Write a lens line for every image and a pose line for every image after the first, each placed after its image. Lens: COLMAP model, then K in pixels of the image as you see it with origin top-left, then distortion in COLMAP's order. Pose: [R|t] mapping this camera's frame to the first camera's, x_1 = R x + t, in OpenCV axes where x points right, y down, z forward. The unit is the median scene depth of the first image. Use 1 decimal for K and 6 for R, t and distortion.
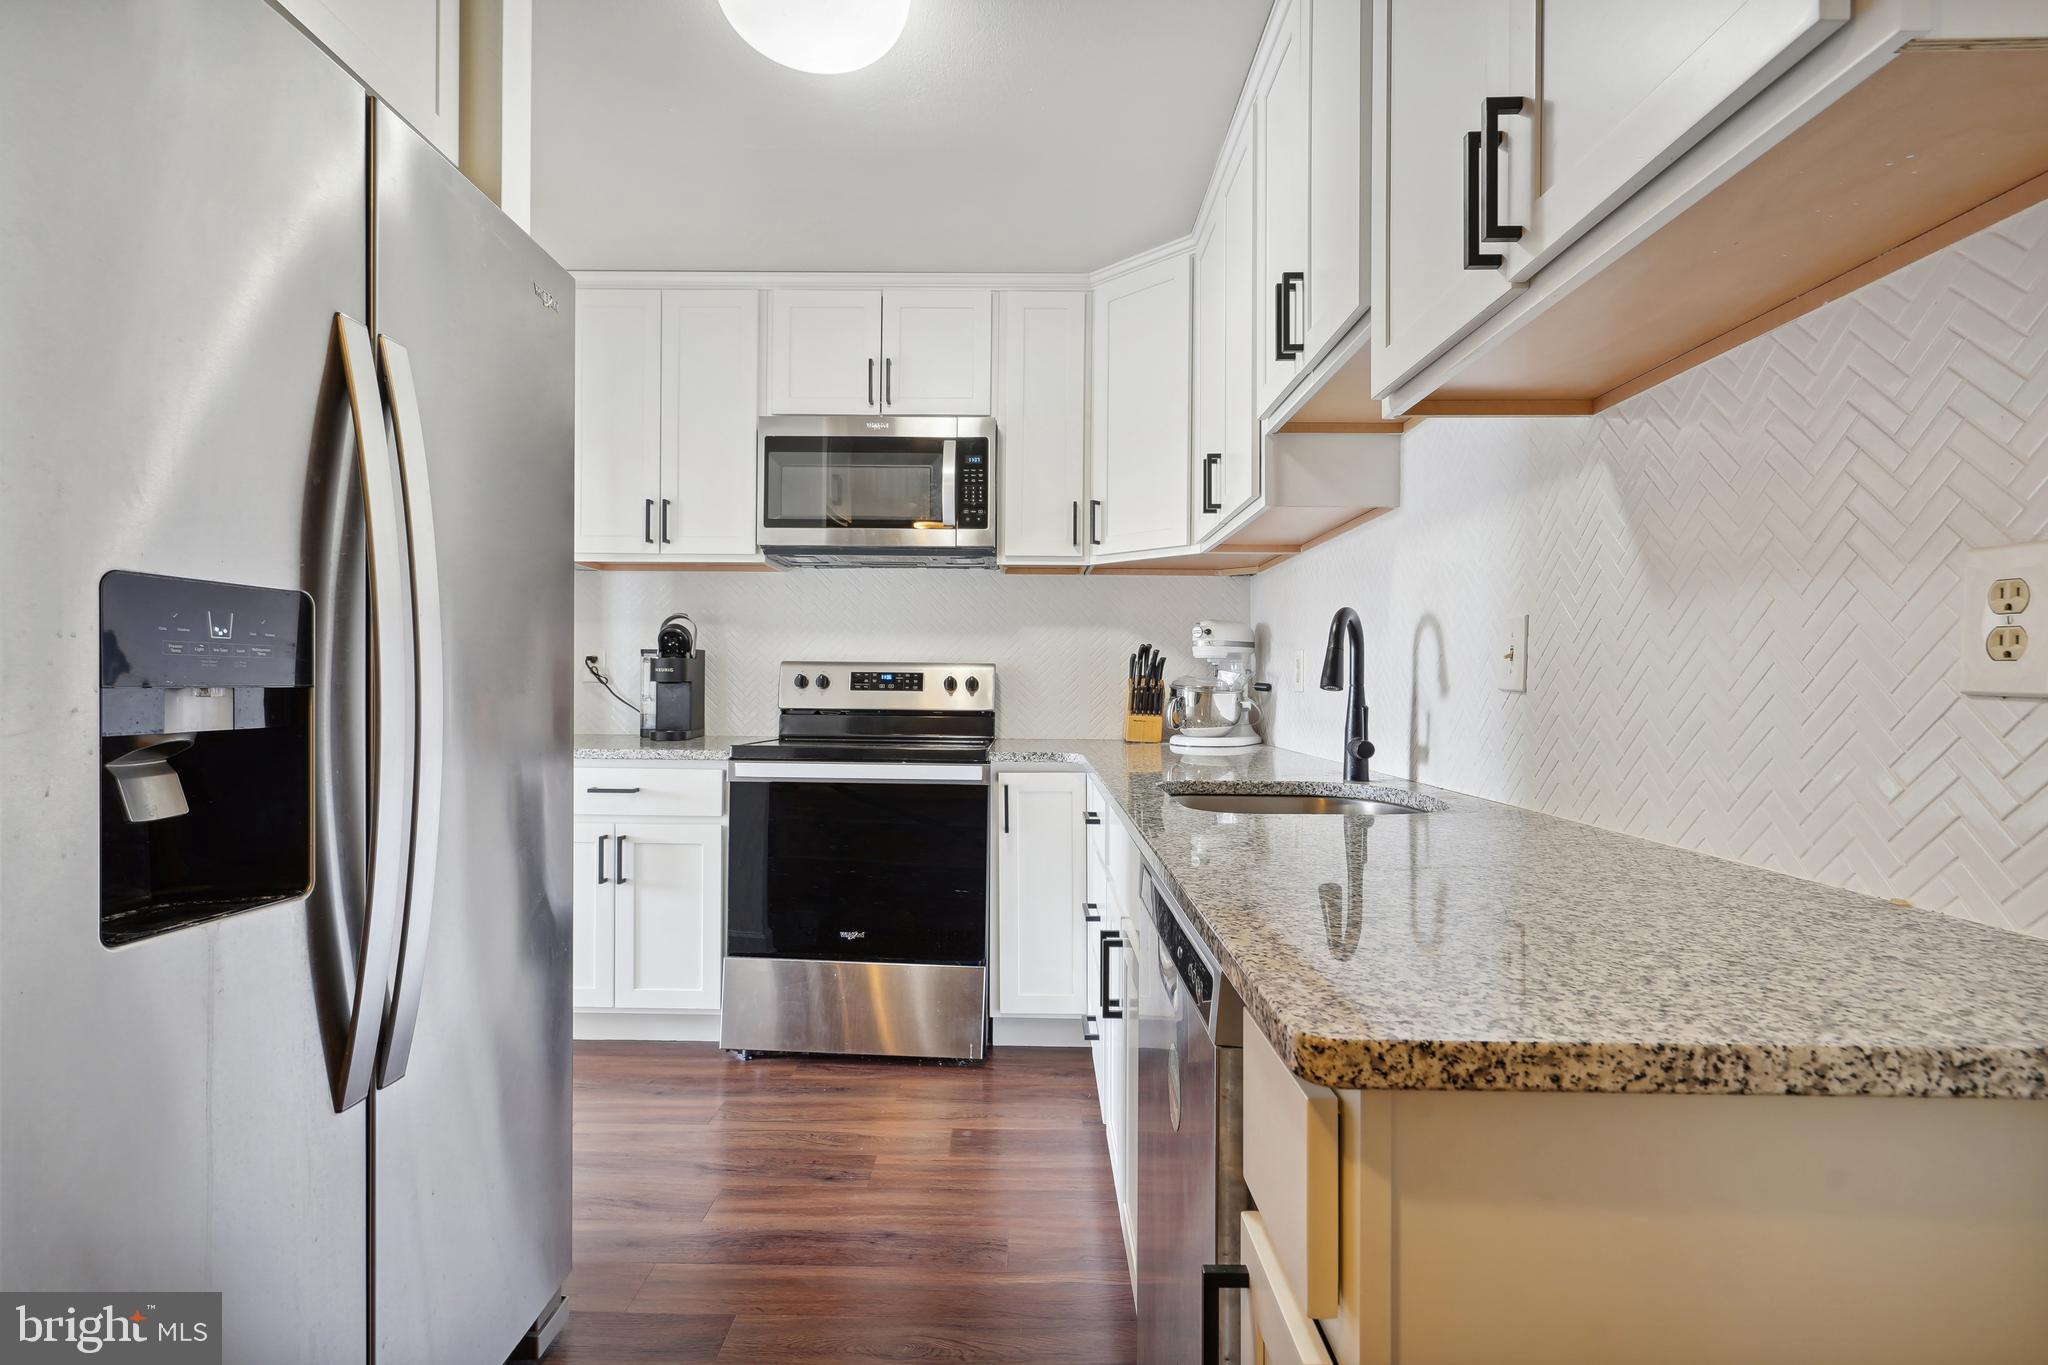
lens RADIAL K [[968.9, 0, 1016.8], [0, 968.9, 691.3], [0, 0, 1]] dist [0.000091, 0.000398]
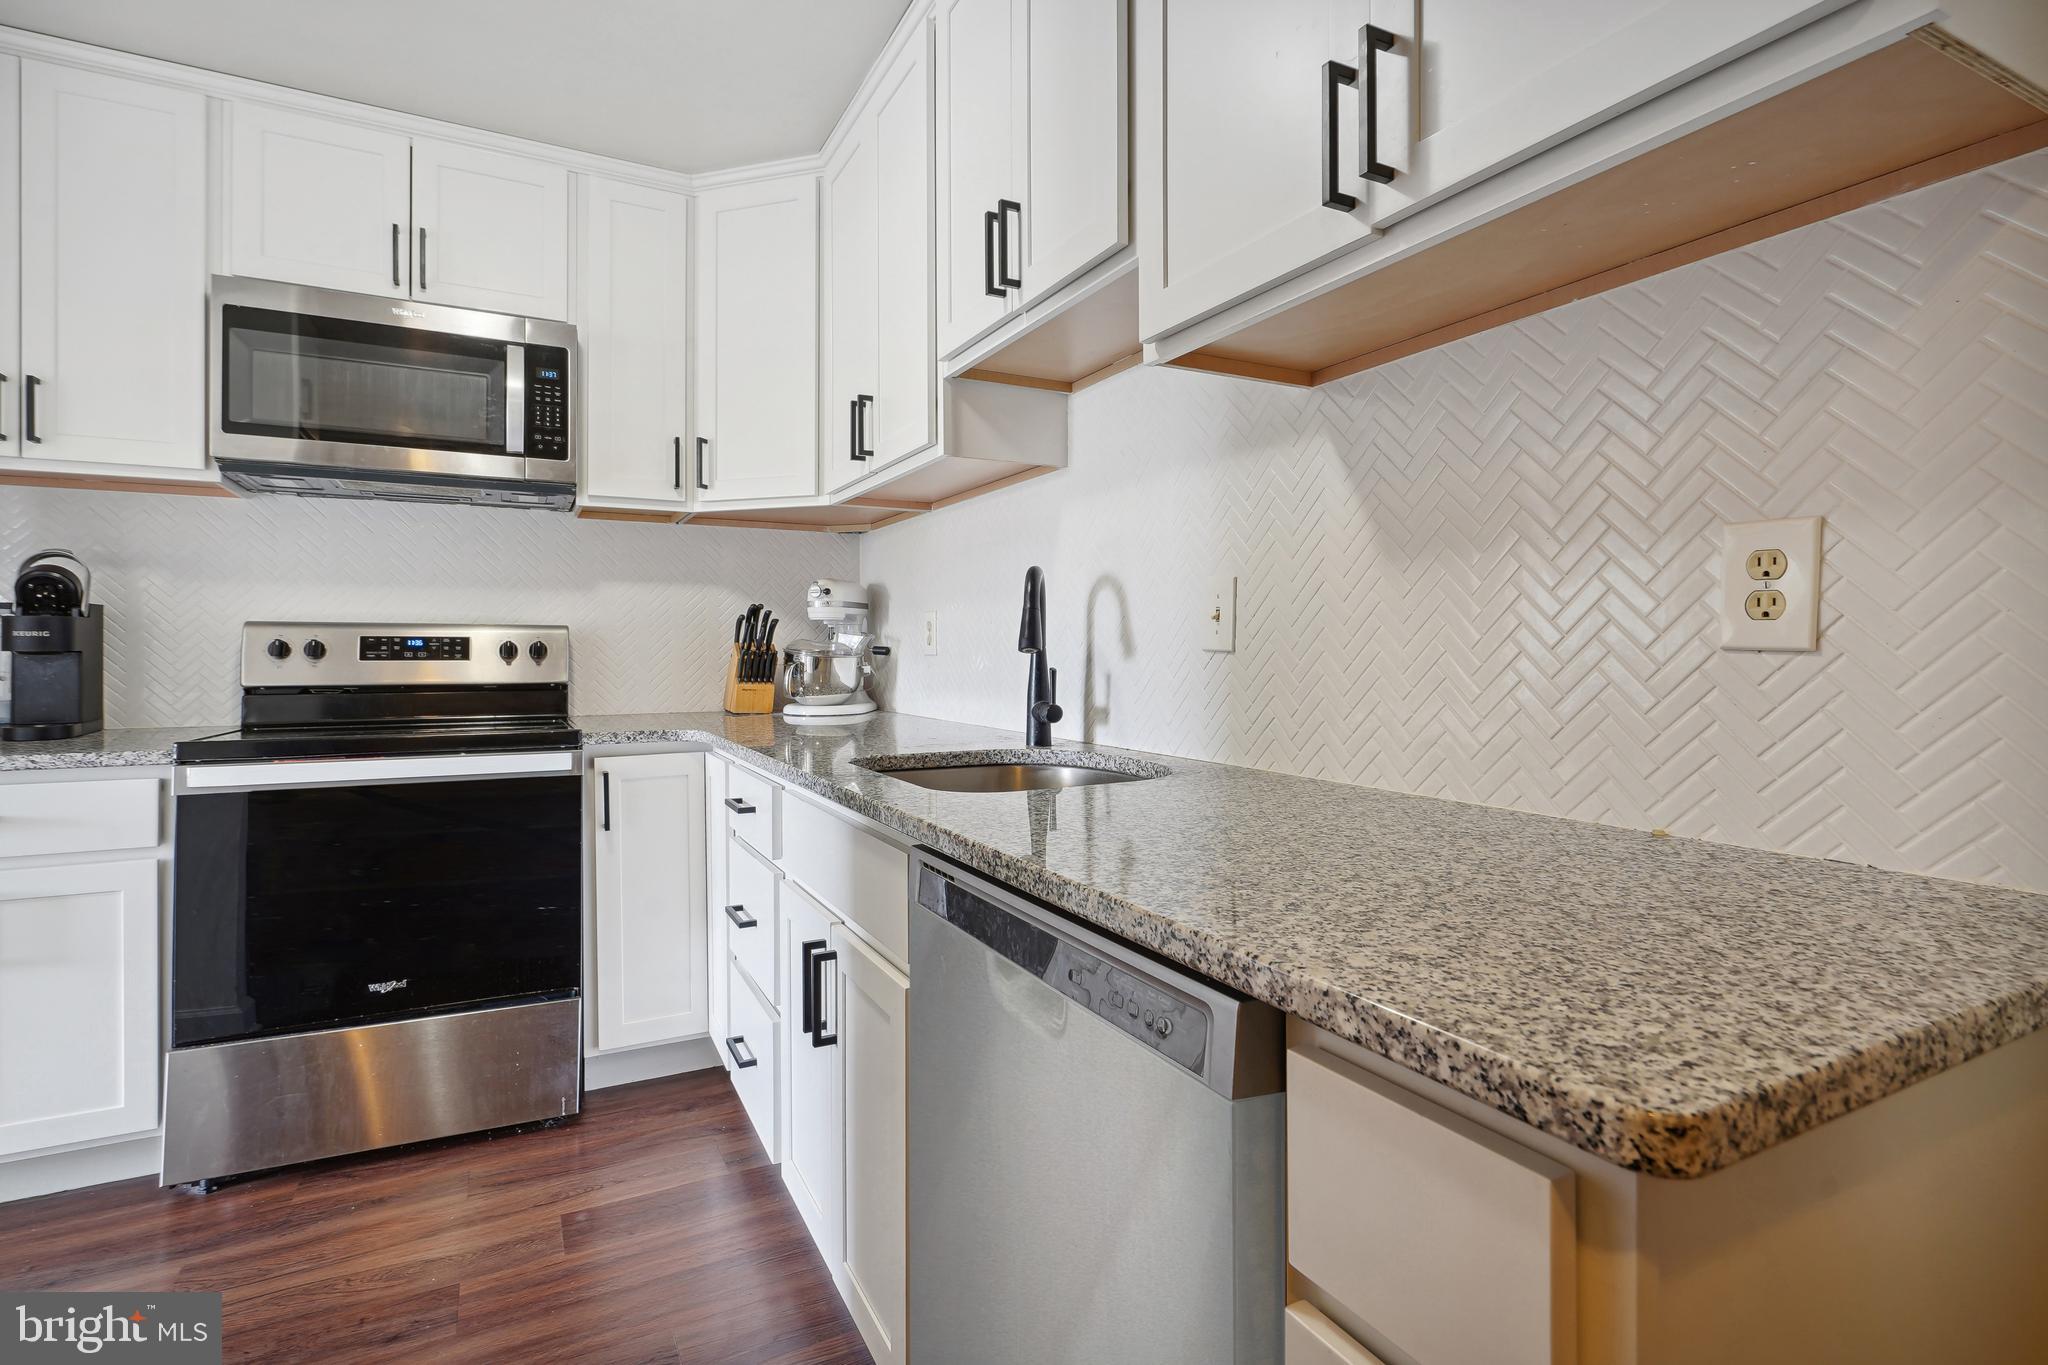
lens RADIAL K [[968.9, 0, 1002.6], [0, 968.9, 652.5], [0, 0, 1]] dist [0.000091, 0.000398]
pose [[0.883544, -0.010949, 0.468220, -0.097294], [0.012470, 0.999922, -0.000150, -0.000964], [-0.468182, 0.005972, 0.883612, 0.115548]]
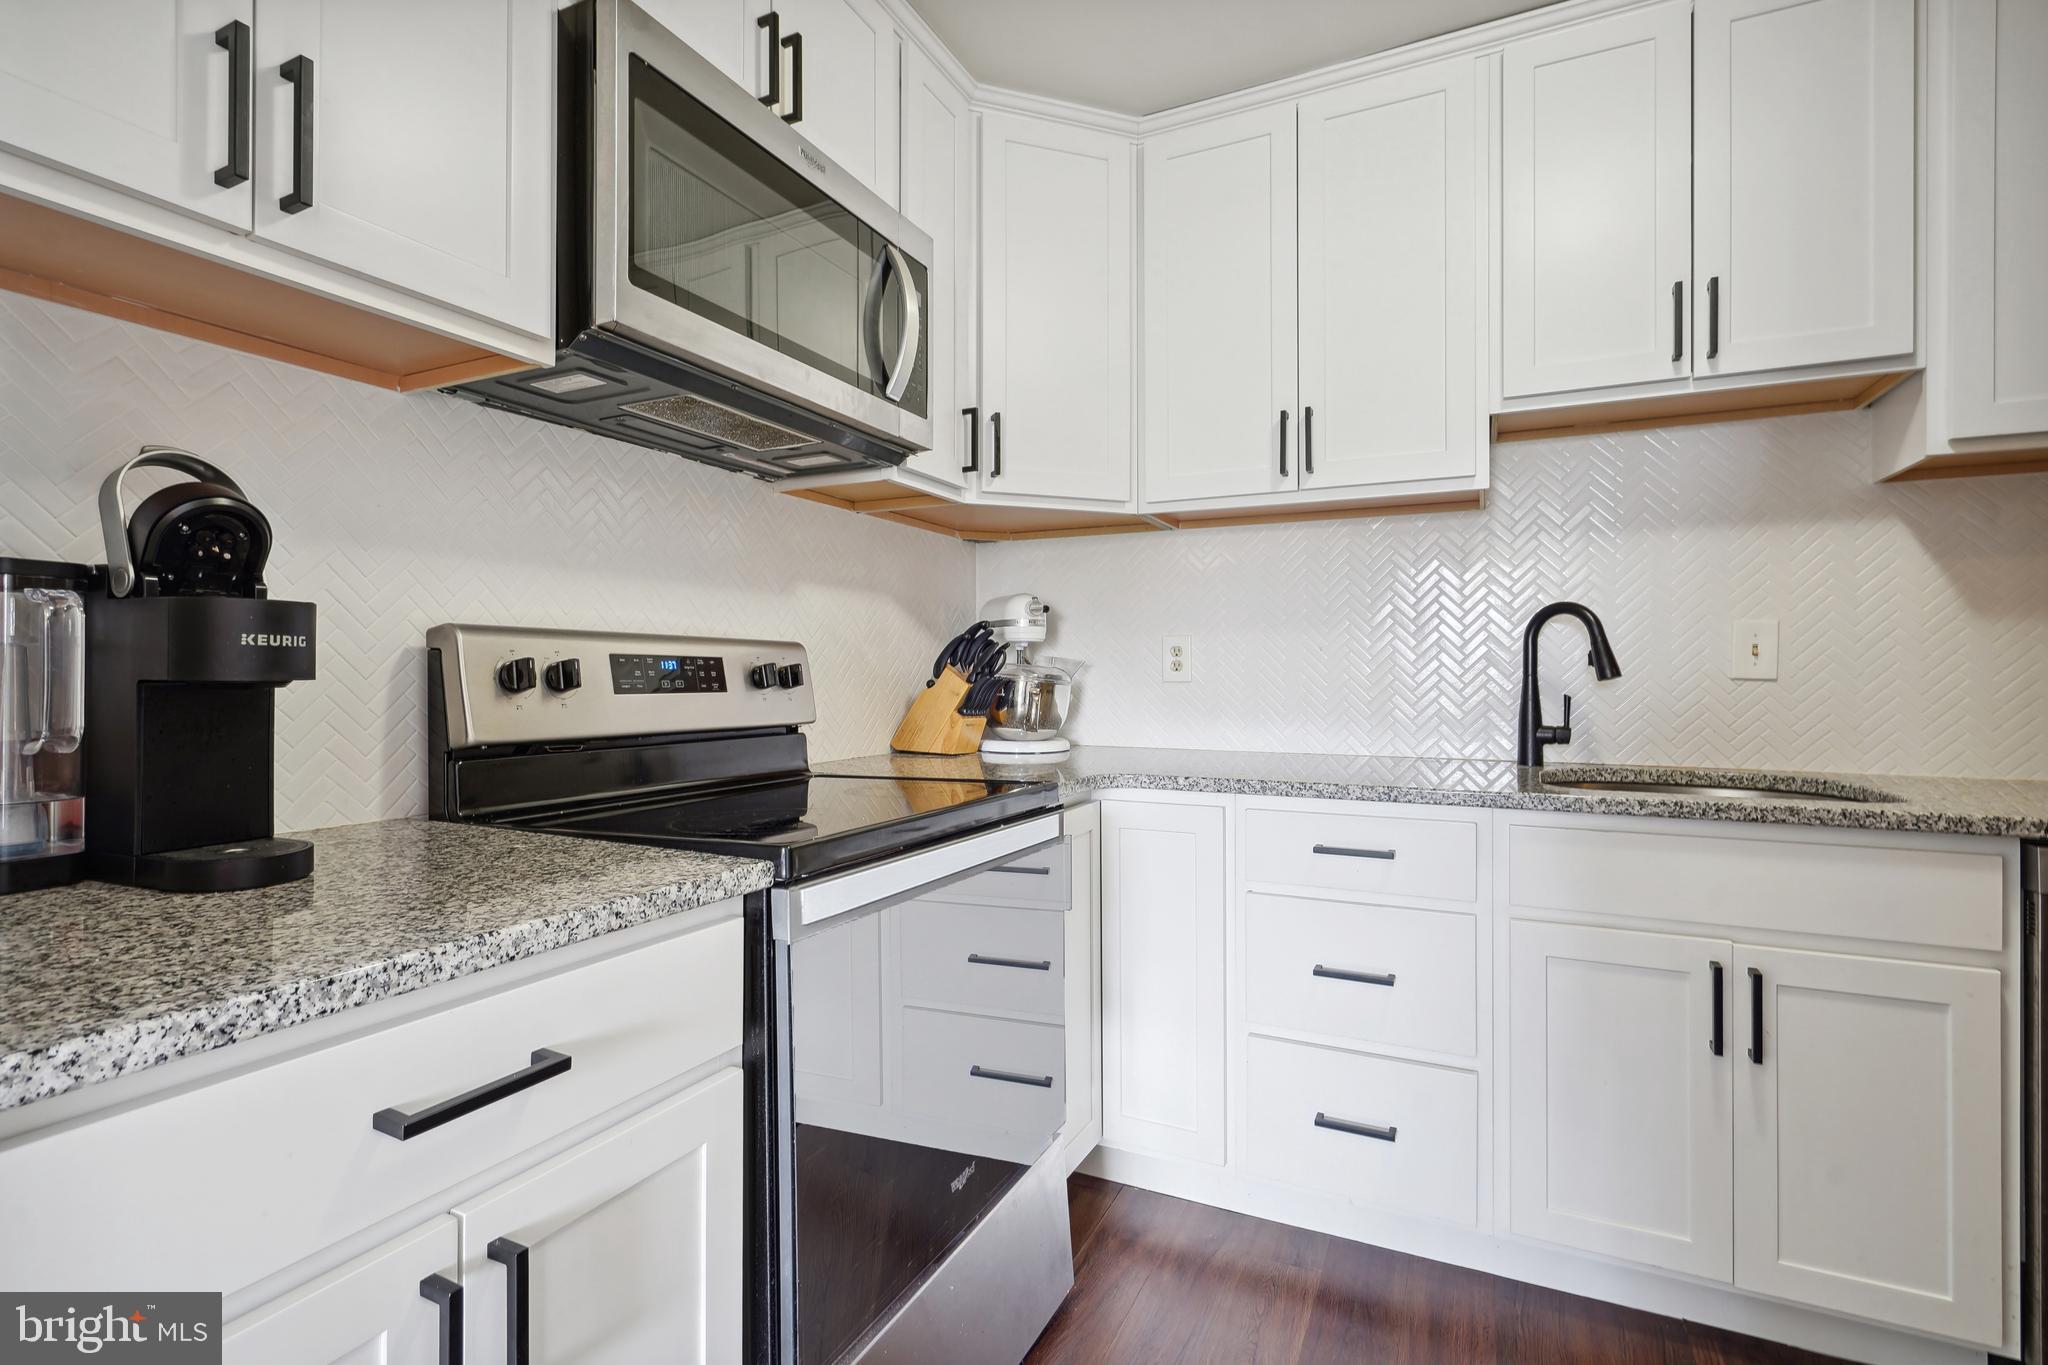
lens RADIAL K [[968.9, 0, 1023.9], [0, 968.9, 670.9], [0, 0, 1]] dist [0.000091, 0.000398]
pose [[0.417423, -0.005591, 0.908695, -0.595351], [0.012956, 0.999916, 0.000200, -0.011296], [-0.908620, 0.011689, 0.417460, 0.751059]]
